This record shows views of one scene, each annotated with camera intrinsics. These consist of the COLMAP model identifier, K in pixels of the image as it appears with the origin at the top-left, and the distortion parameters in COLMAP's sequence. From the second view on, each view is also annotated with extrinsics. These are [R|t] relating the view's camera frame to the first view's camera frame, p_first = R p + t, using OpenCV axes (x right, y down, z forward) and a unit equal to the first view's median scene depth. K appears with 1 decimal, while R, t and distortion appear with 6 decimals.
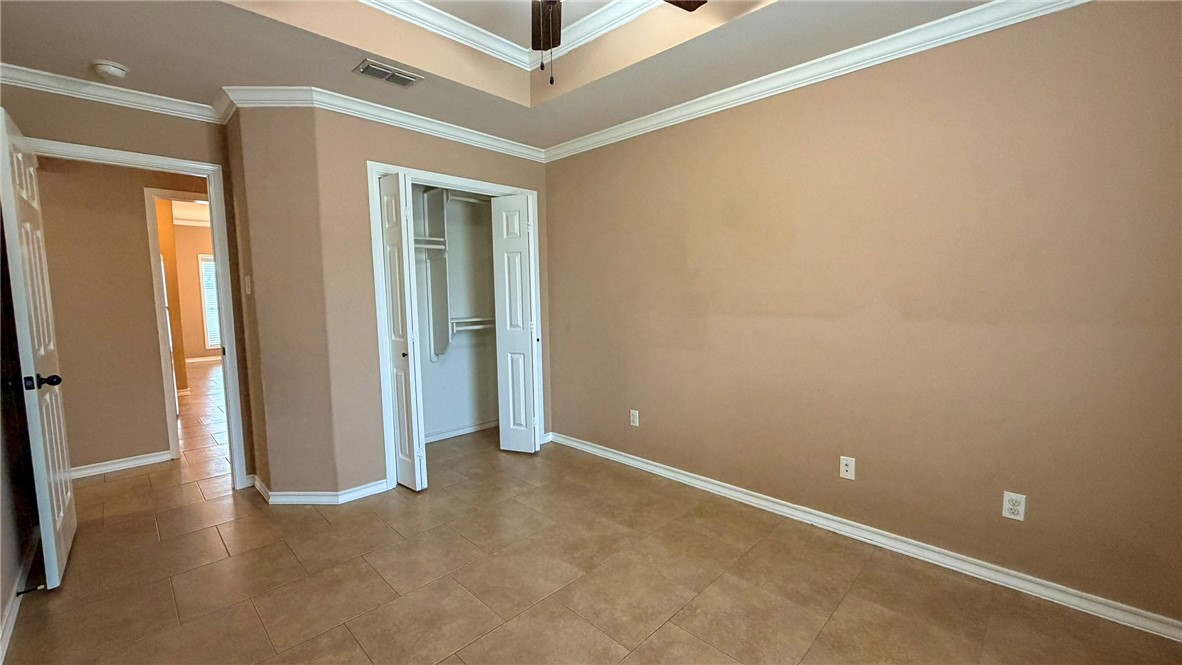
lens RADIAL K [[471.0, 0, 587.6], [0, 471.0, 333.7], [0, 0, 1]] dist [-0.001071, -0.000209]
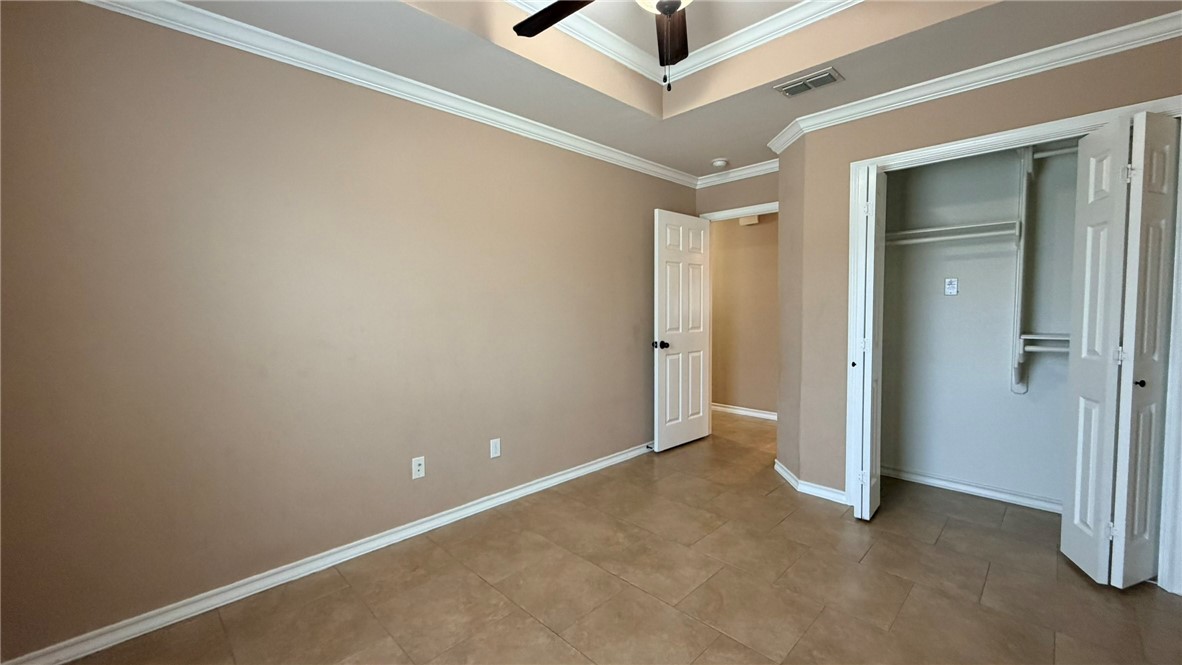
lens RADIAL K [[471.0, 0, 587.6], [0, 471.0, 333.7], [0, 0, 1]] dist [-0.001071, -0.000209]
pose [[-0.014277, 0.067840, -0.997594, 0.655660], [-0.078879, 0.994510, 0.068759, -0.045336], [0.996782, 0.079671, -0.008848, 0.591387]]
